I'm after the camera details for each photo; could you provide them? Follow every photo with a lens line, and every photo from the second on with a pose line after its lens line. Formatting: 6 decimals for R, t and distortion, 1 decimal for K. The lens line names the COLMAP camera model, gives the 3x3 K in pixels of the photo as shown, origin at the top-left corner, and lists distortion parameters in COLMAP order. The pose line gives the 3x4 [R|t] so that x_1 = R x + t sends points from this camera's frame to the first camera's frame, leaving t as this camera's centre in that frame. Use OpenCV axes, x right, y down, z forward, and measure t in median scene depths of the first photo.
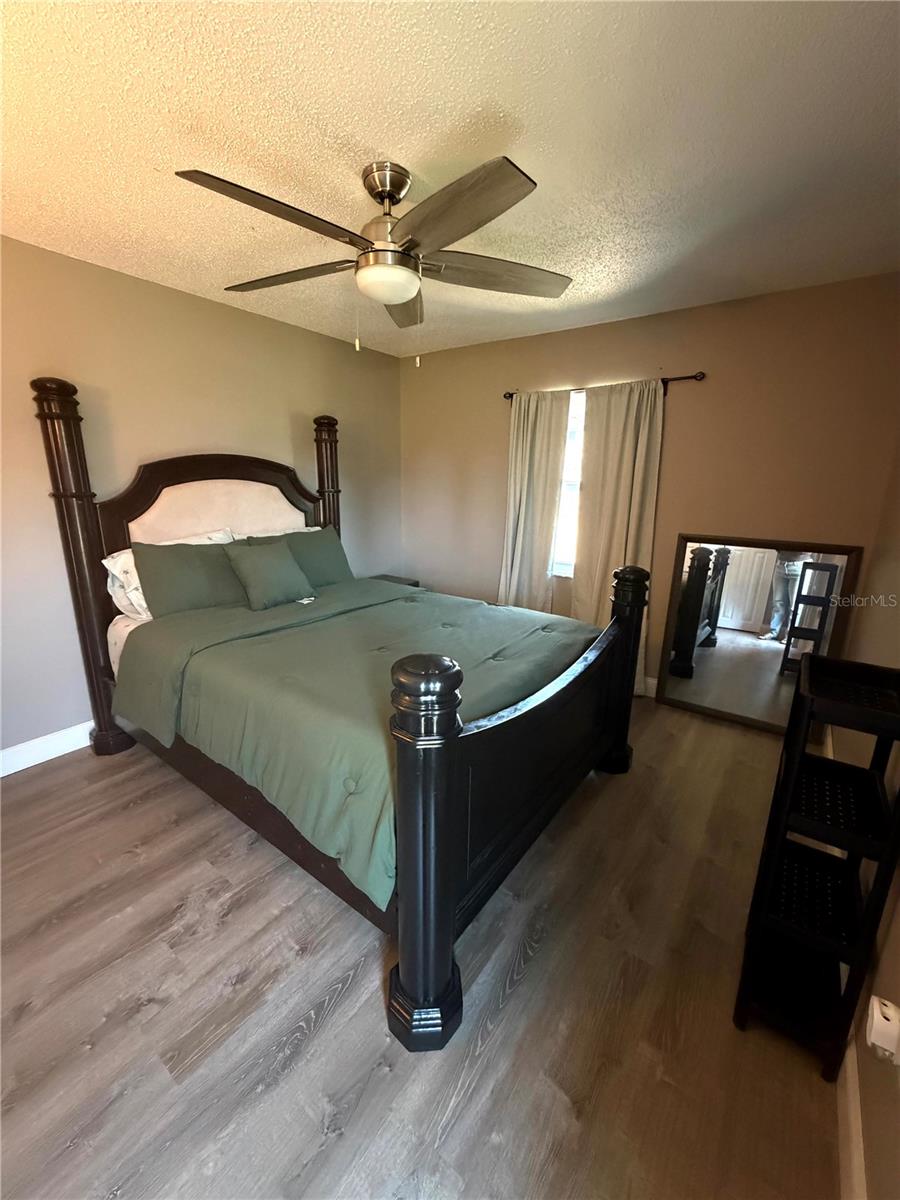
lens RADIAL K [[479.7, 0, 447.1], [0, 479.7, 599.5], [0, 0, 1]] dist [-0.001961, -0.000373]
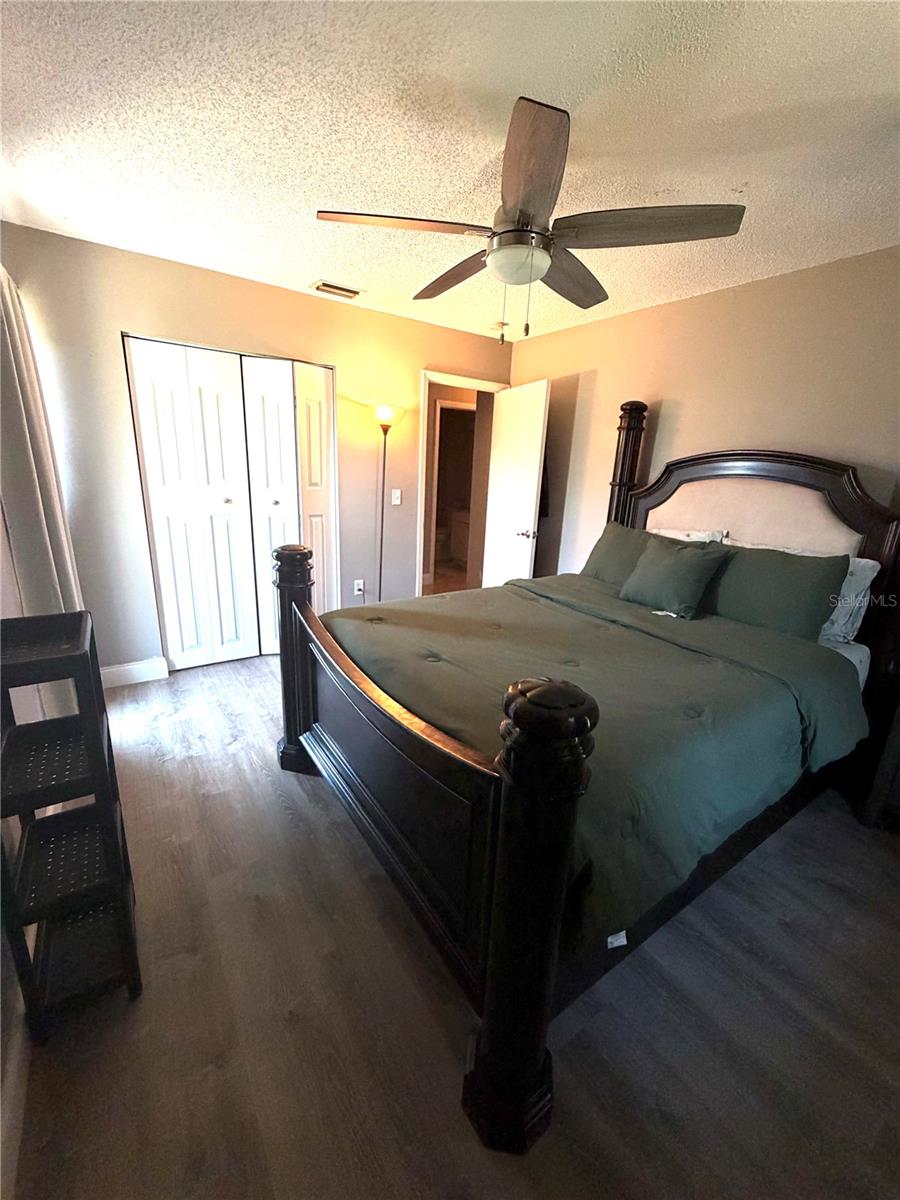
lens RADIAL K [[479.7, 0, 449.4], [0, 479.7, 598.3], [0, 0, 1]] dist [-0.001961, -0.000373]
pose [[-0.321222, 0.234438, -0.917527, 0.921505], [-0.291764, 0.897244, 0.331401, -0.294513], [0.900939, 0.374154, -0.219814, 1.229016]]
